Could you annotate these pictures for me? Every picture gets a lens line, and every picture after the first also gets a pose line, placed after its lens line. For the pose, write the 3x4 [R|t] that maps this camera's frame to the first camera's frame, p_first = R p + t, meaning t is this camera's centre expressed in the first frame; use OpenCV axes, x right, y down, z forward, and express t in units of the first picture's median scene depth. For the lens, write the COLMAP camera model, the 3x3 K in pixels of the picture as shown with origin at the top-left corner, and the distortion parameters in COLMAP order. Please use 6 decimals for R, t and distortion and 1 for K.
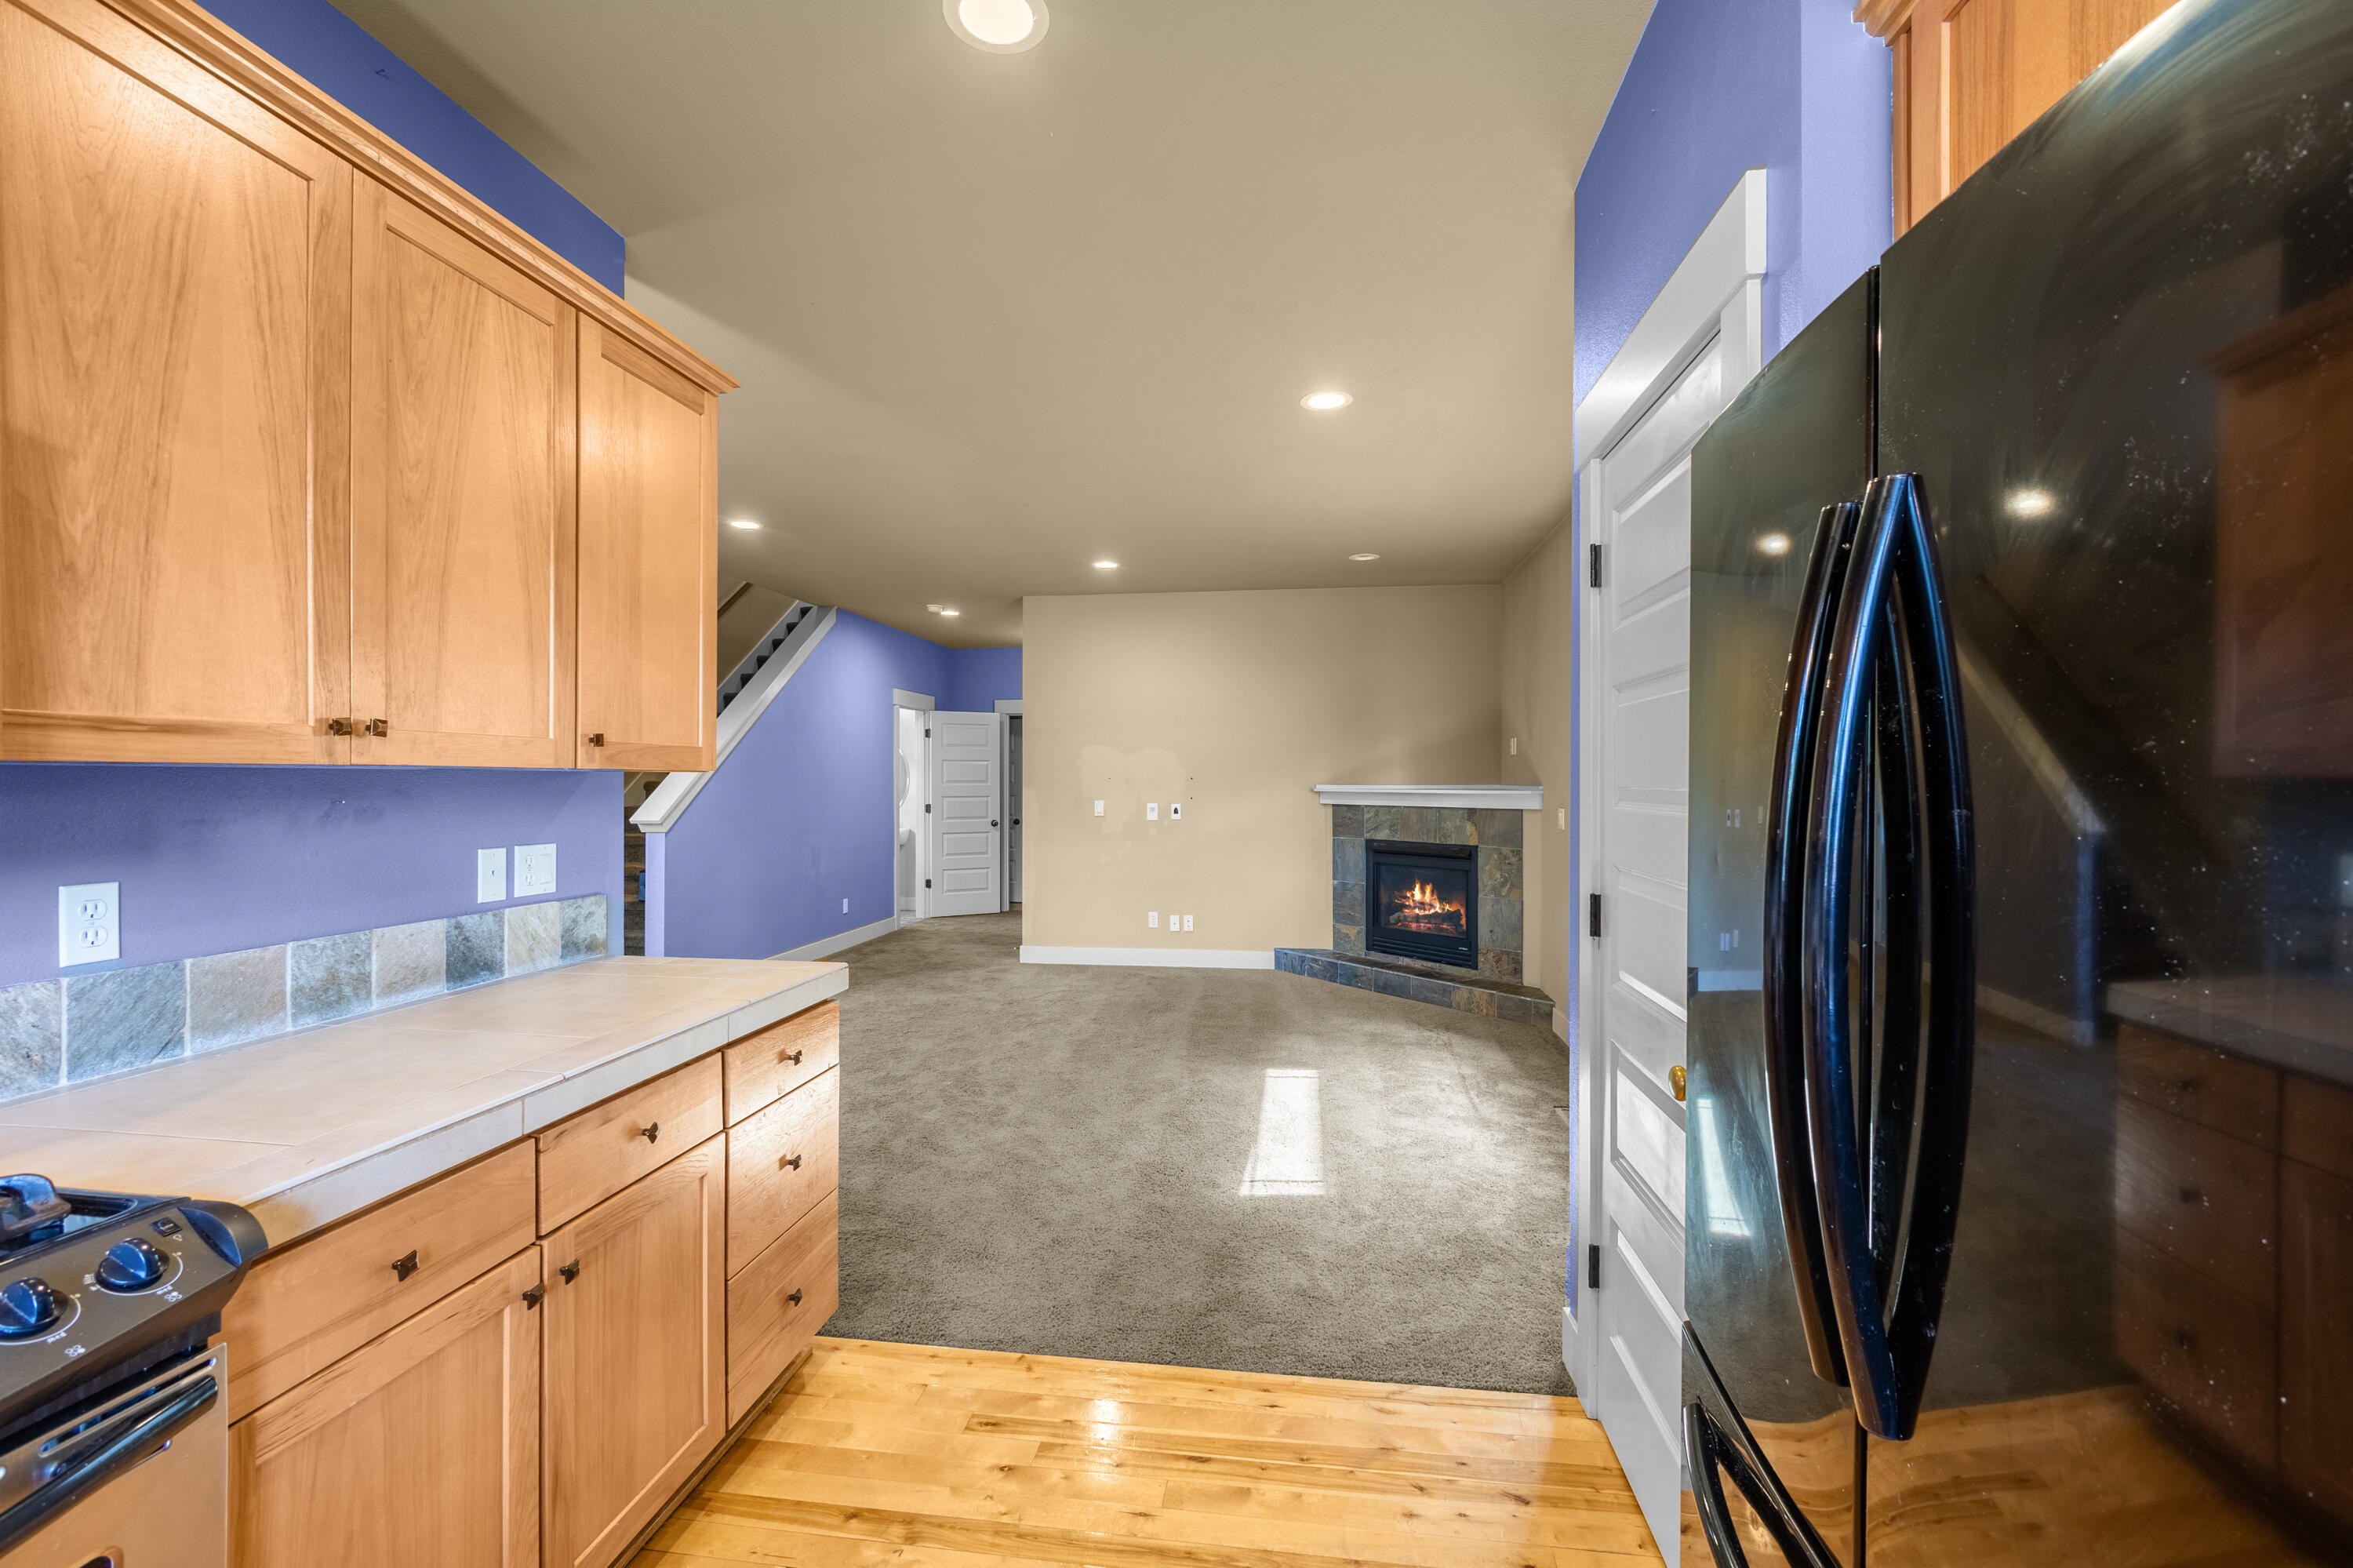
lens RADIAL K [[1125.6, 0, 1177.3], [0, 1125.6, 789.4], [0, 0, 1]] dist [-0.004625, -0.000362]
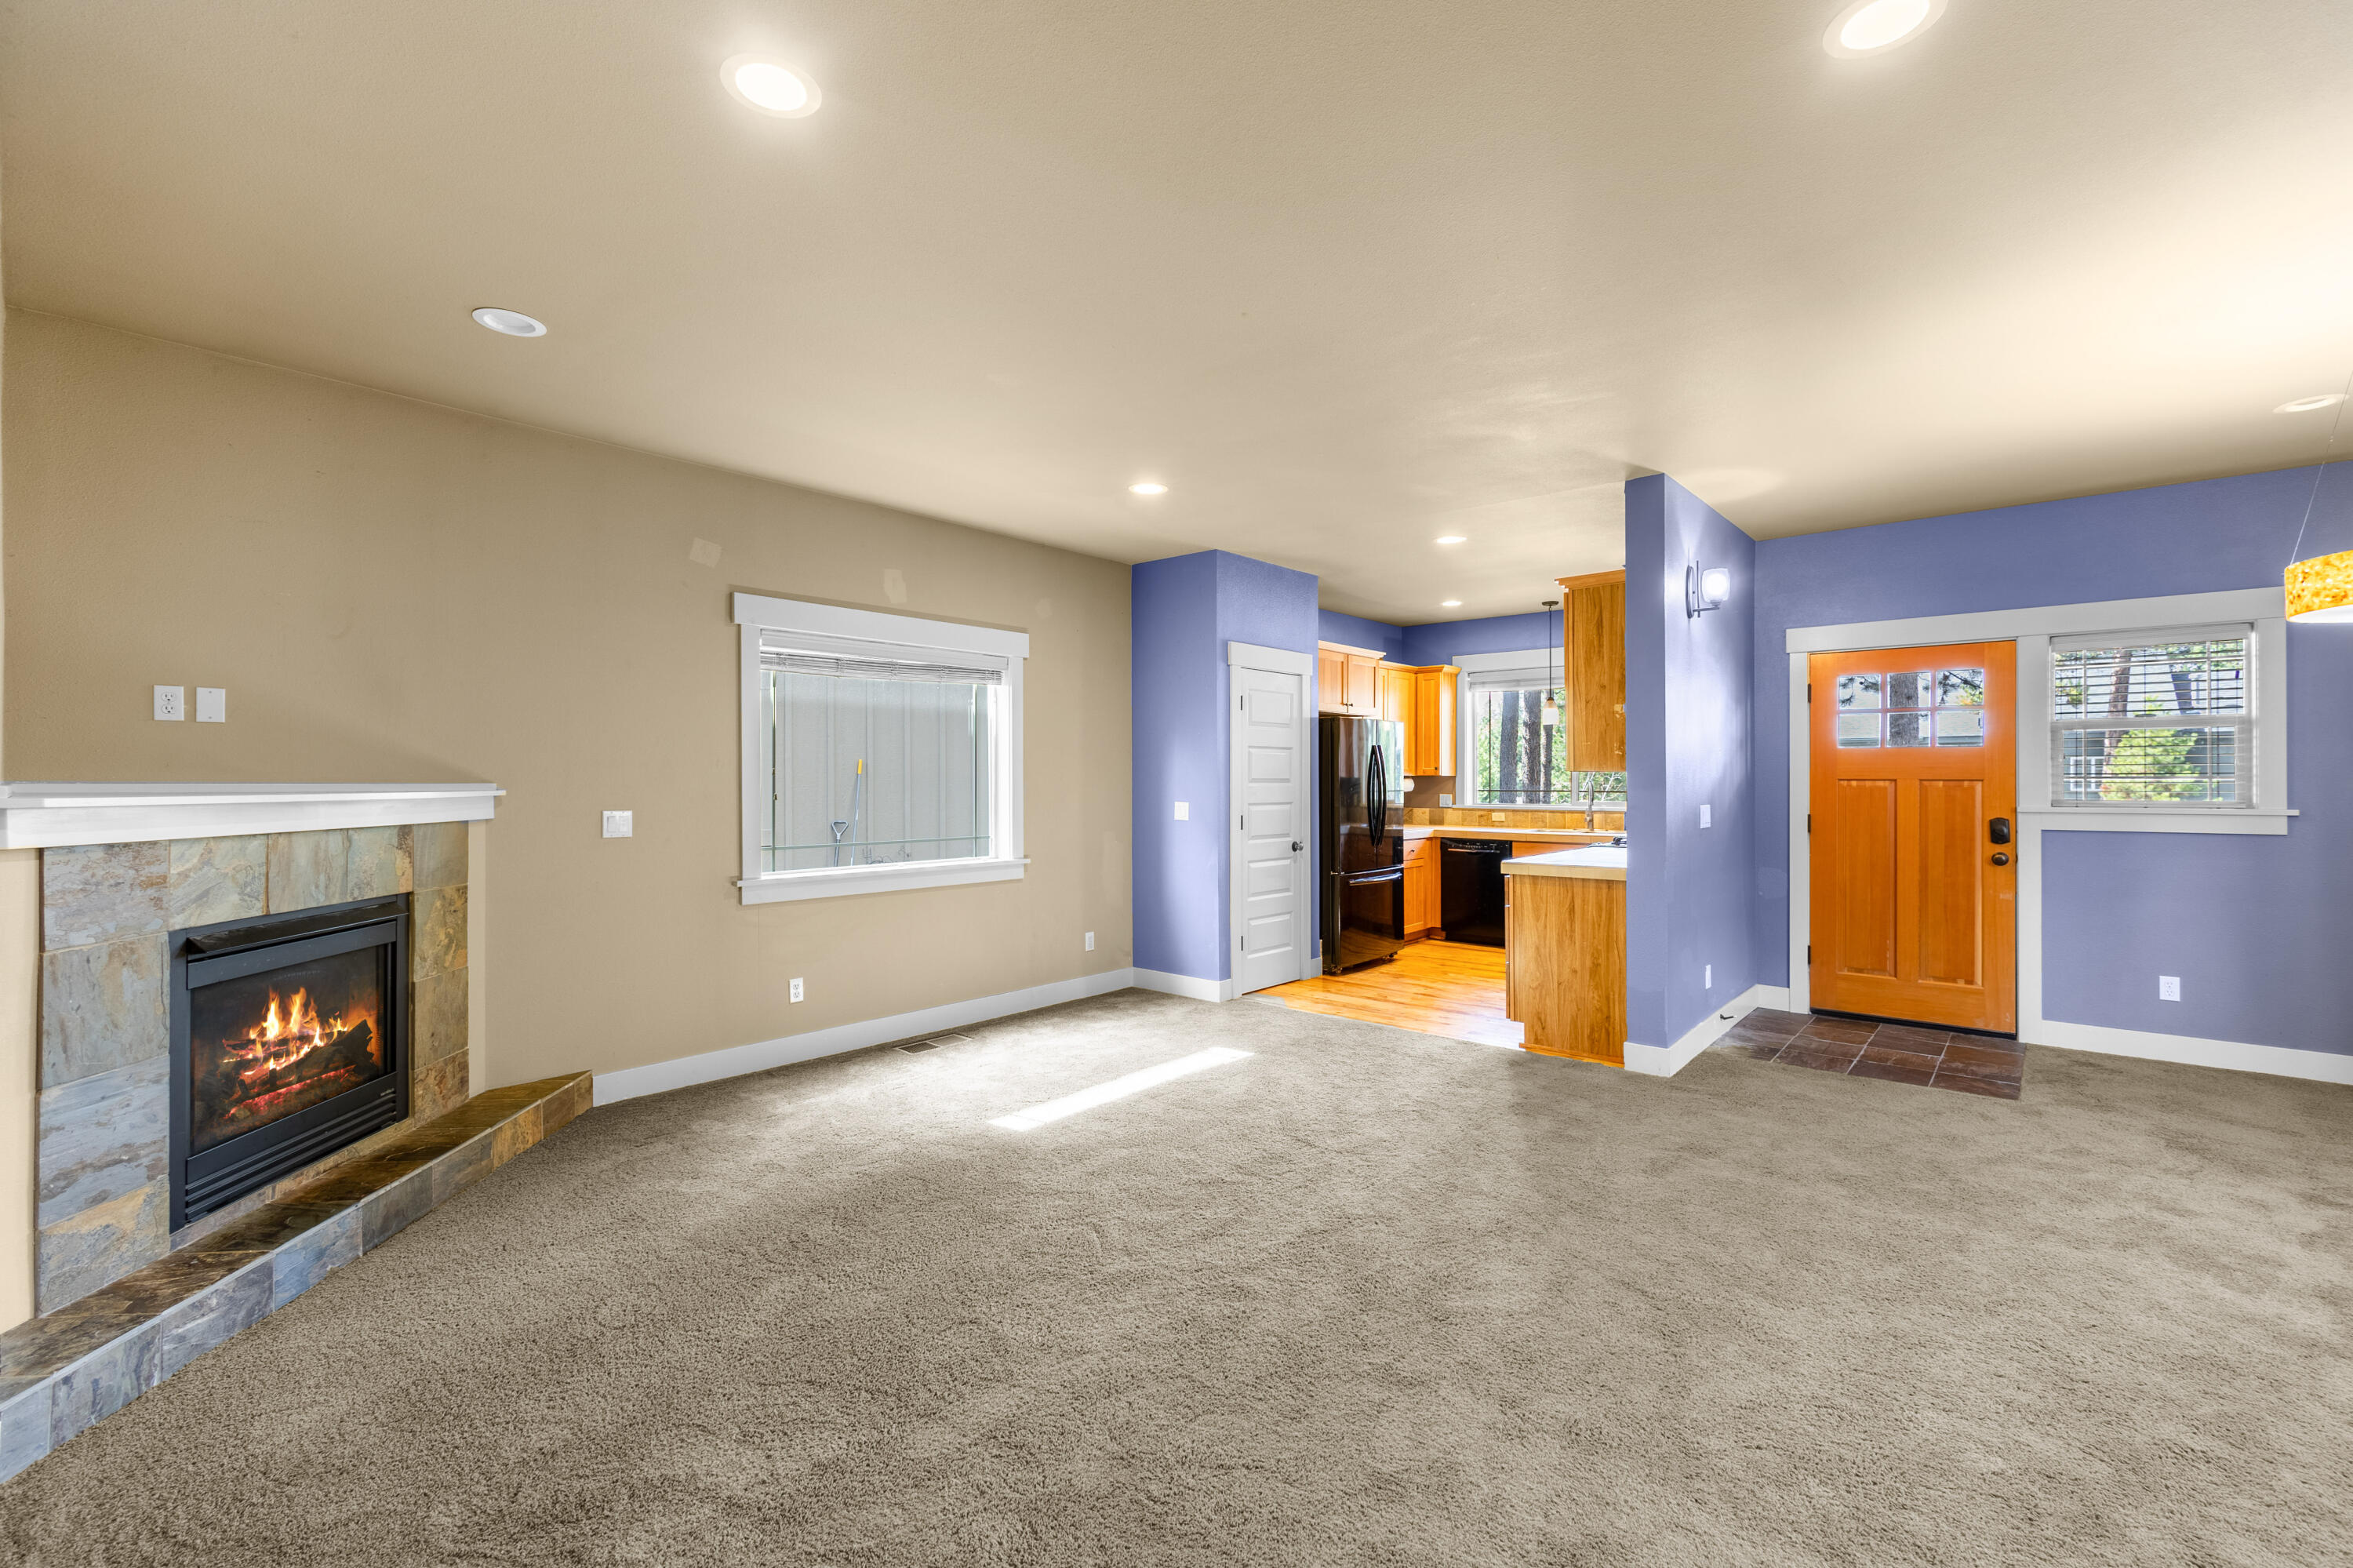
lens RADIAL K [[1006.6, 0, 1190.6], [0, 1006.6, 772.0], [0, 0, 1]] dist [-0.001877, -0.000161]
pose [[-0.824429, 0.002510, 0.565960, -1.178315], [0.003719, 0.999993, 0.000982, -0.028898], [-0.565954, 0.002914, -0.824432, 4.184529]]
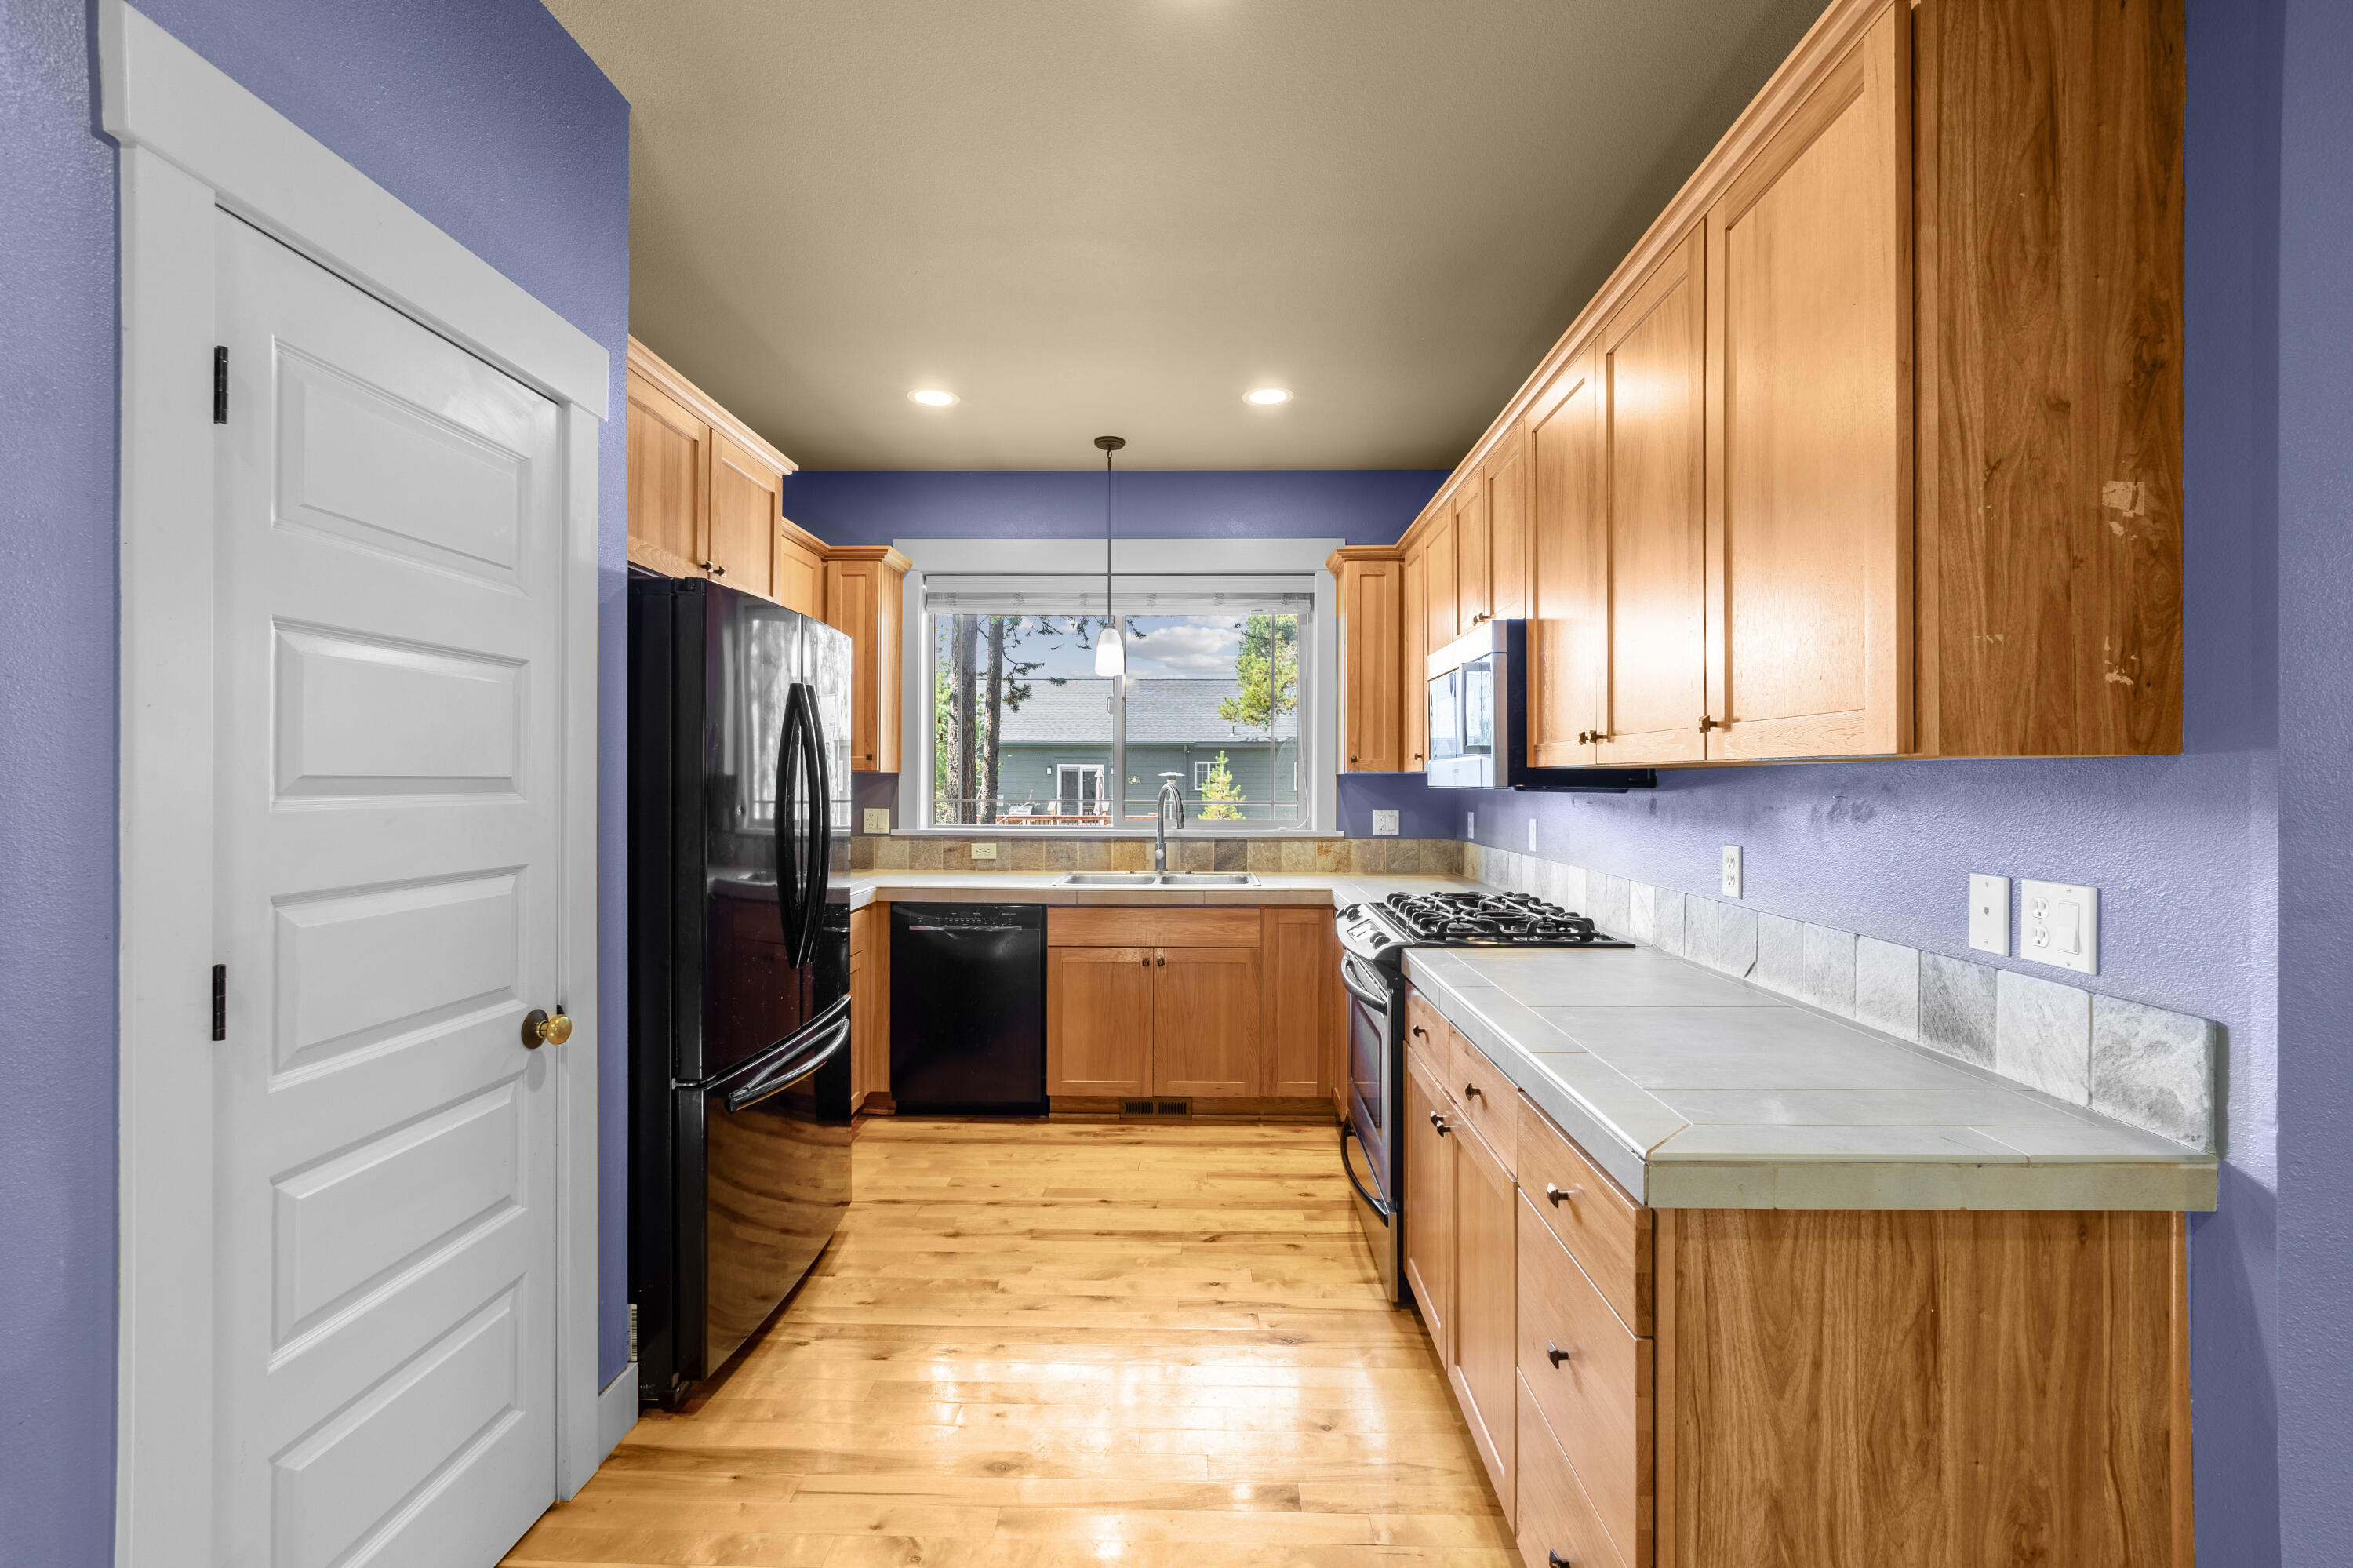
lens RADIAL K [[1006.6, 0, 1173.7], [0, 1006.6, 771.4], [0, 0, 1]] dist [-0.001877, -0.000161]
pose [[-0.996548, -0.005476, -0.082839, -0.087720], [-0.005571, 0.999984, 0.000911, -0.012218], [0.082832, 0.001370, -0.996563, 2.216478]]
